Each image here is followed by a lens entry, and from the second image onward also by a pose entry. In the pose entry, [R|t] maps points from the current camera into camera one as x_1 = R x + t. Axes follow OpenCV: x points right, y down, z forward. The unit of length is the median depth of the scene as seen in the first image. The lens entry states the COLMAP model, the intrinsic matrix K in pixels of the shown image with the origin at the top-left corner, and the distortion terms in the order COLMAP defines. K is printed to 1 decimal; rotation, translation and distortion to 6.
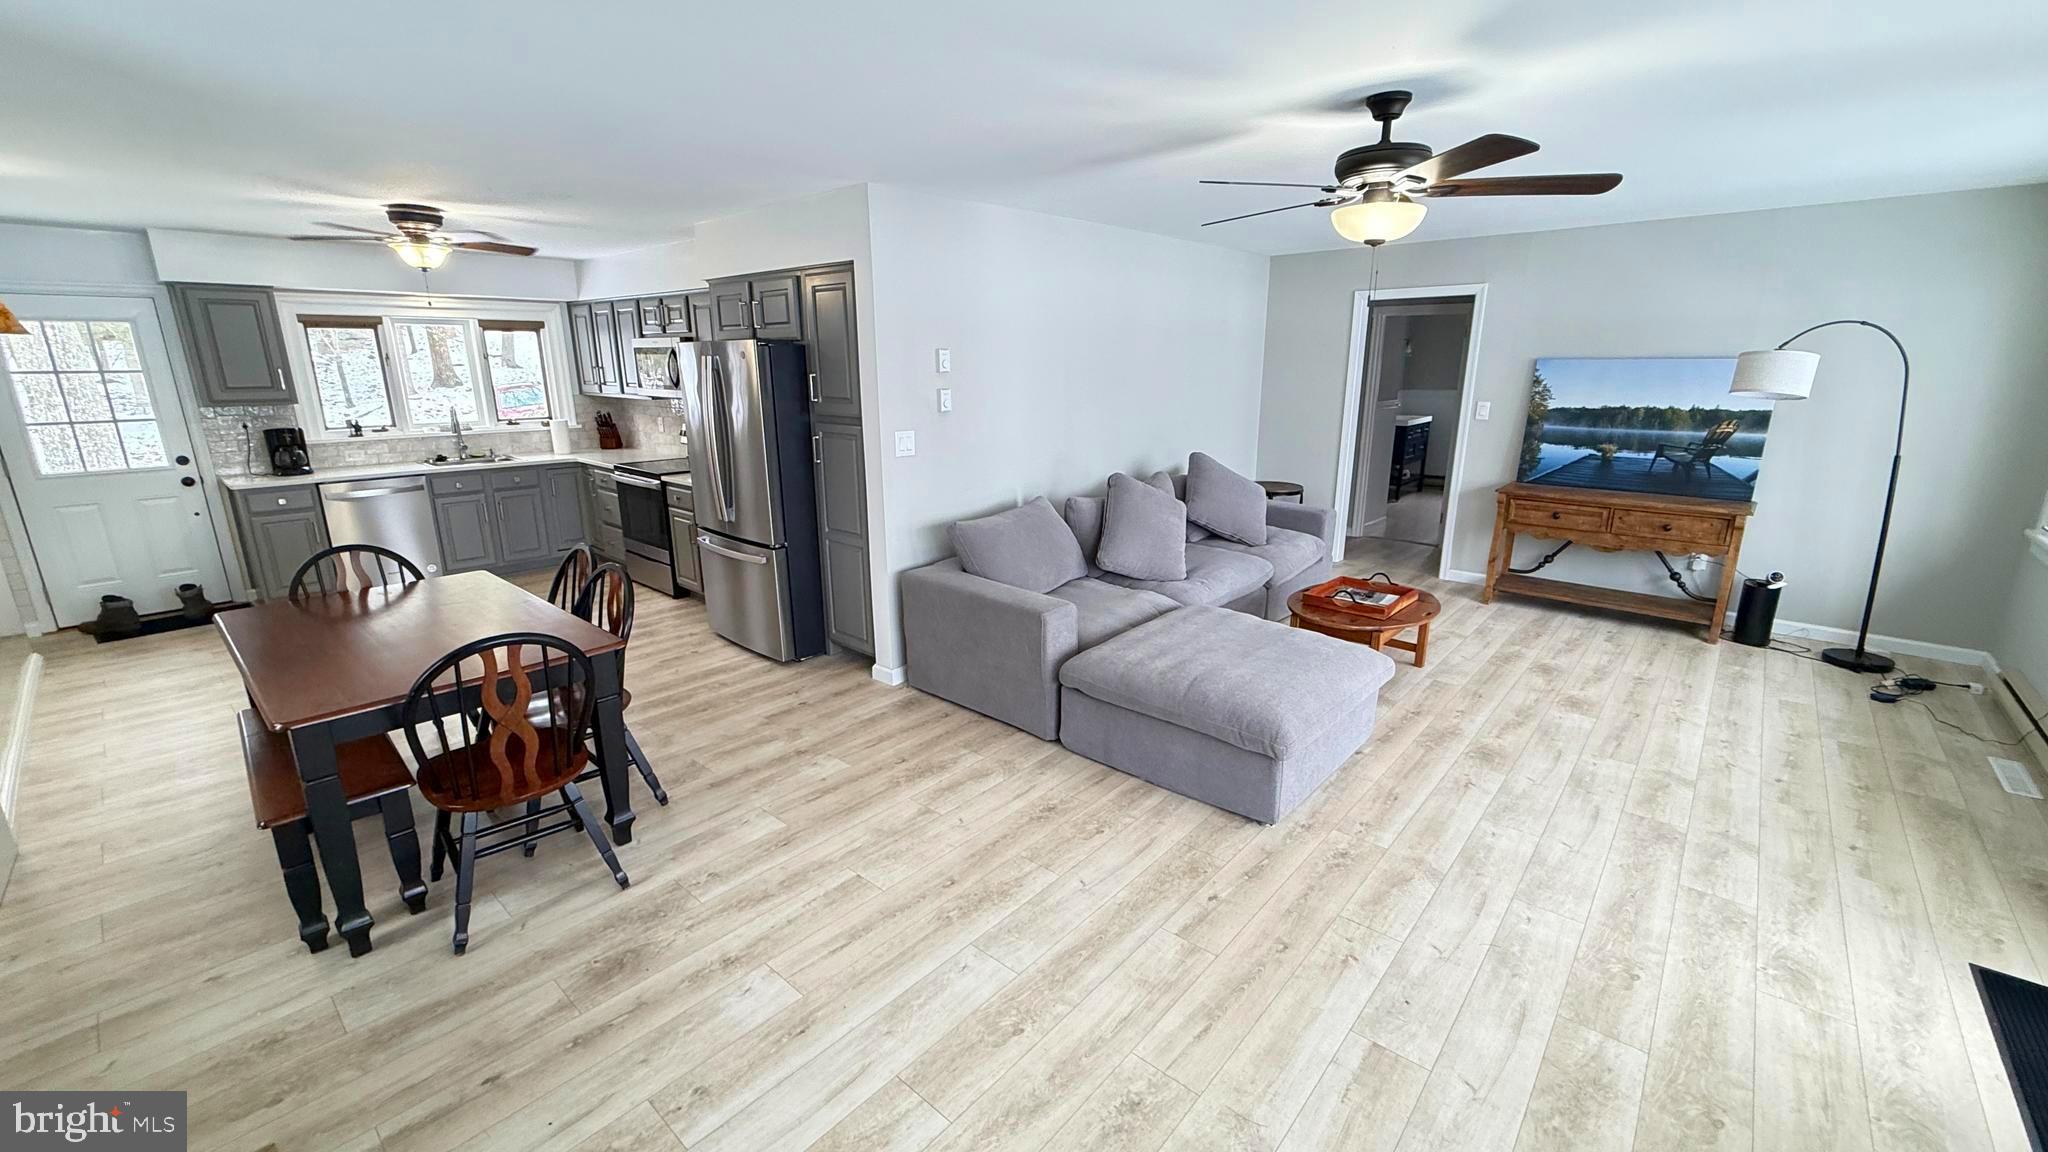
lens RADIAL K [[813.7, 0, 1018.6], [0, 813.7, 579.1], [0, 0, 1]] dist [0.000355, -0.000122]
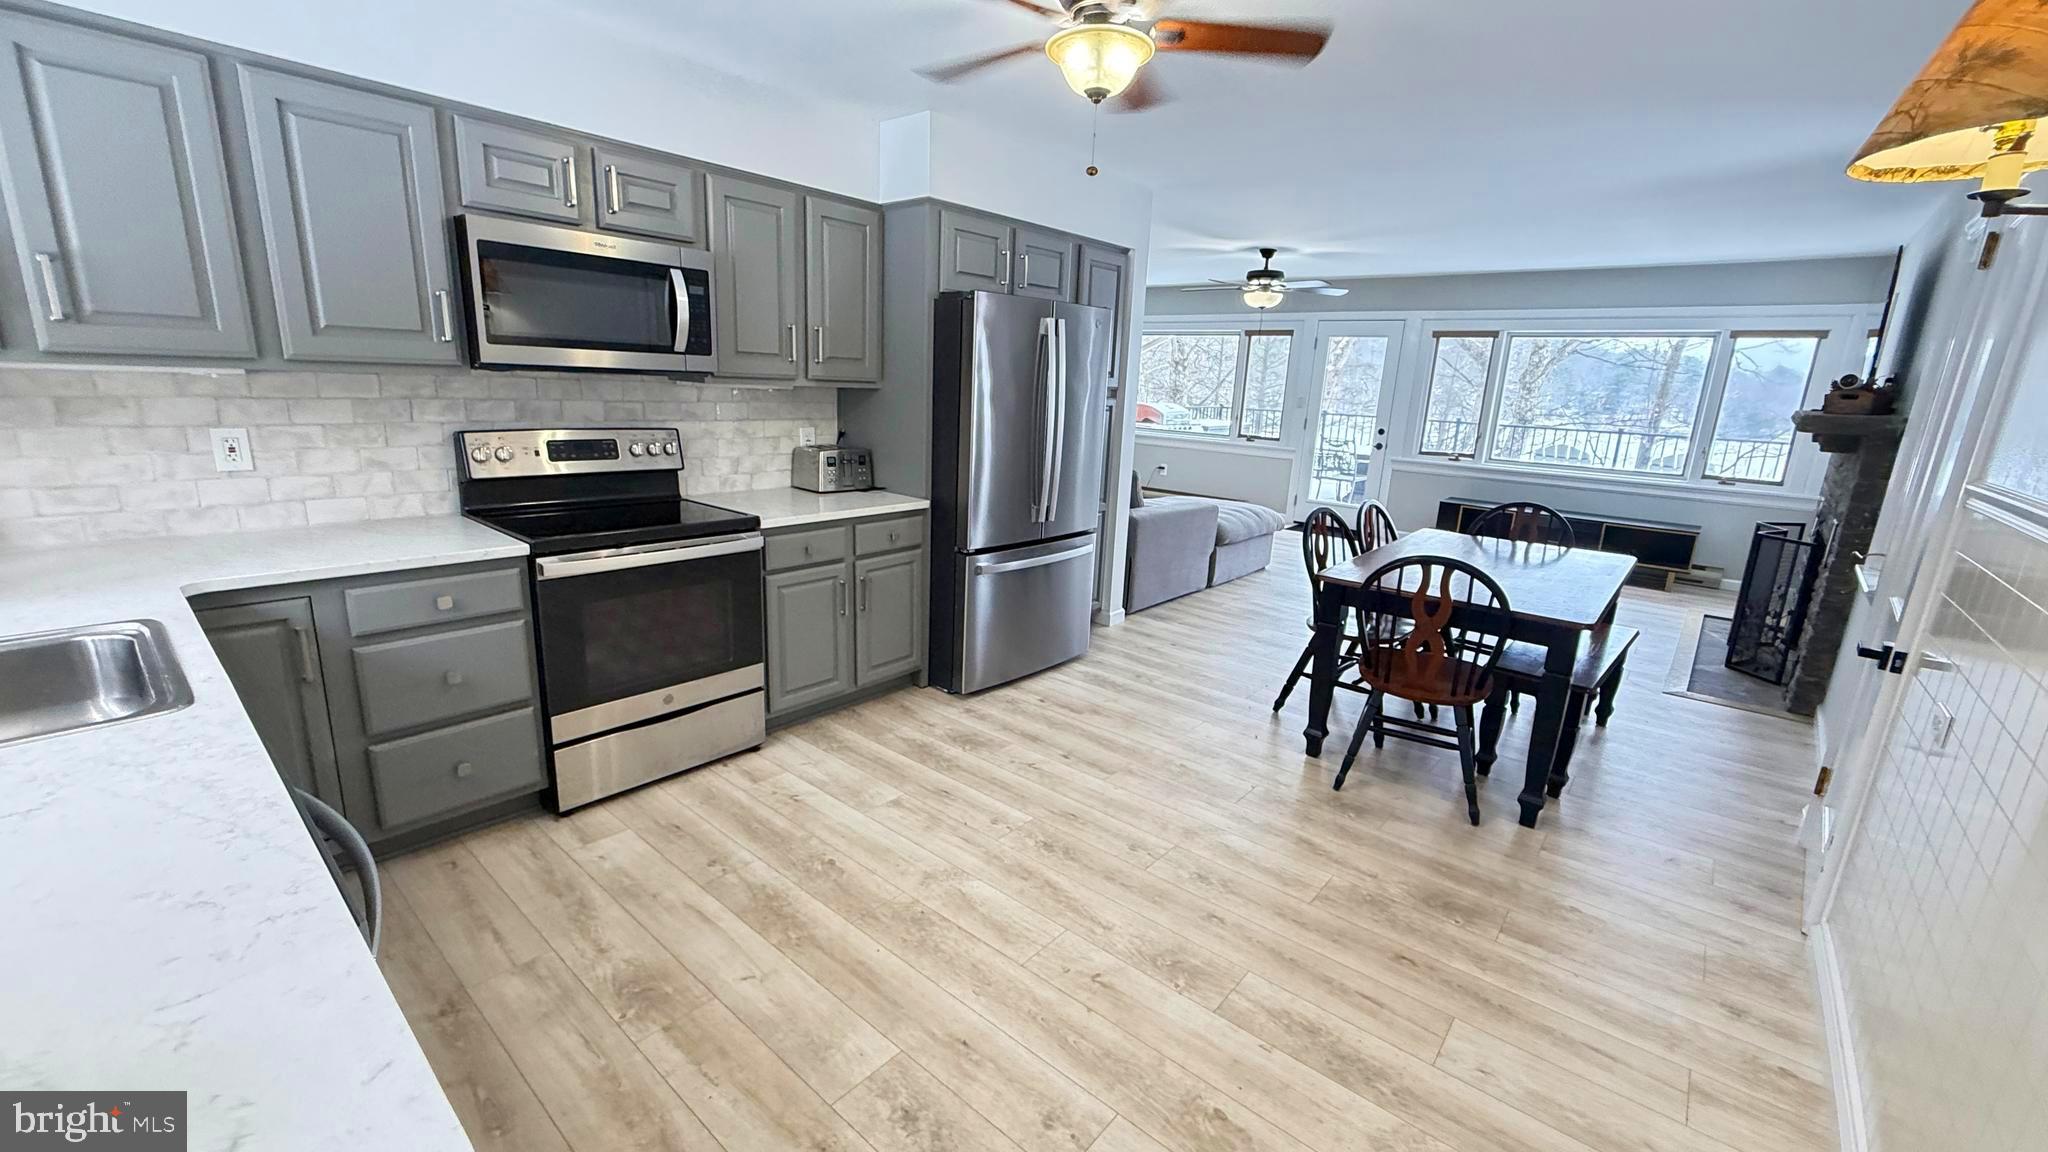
lens RADIAL K [[813.7, 0, 1016.1], [0, 813.7, 574.2], [0, 0, 1]] dist [0.000355, -0.000122]
pose [[-0.015723, -0.235873, 0.971657, -1.628367], [0.221242, 0.946869, 0.233435, -0.306367], [-0.975092, 0.218641, 0.037298, 1.401528]]
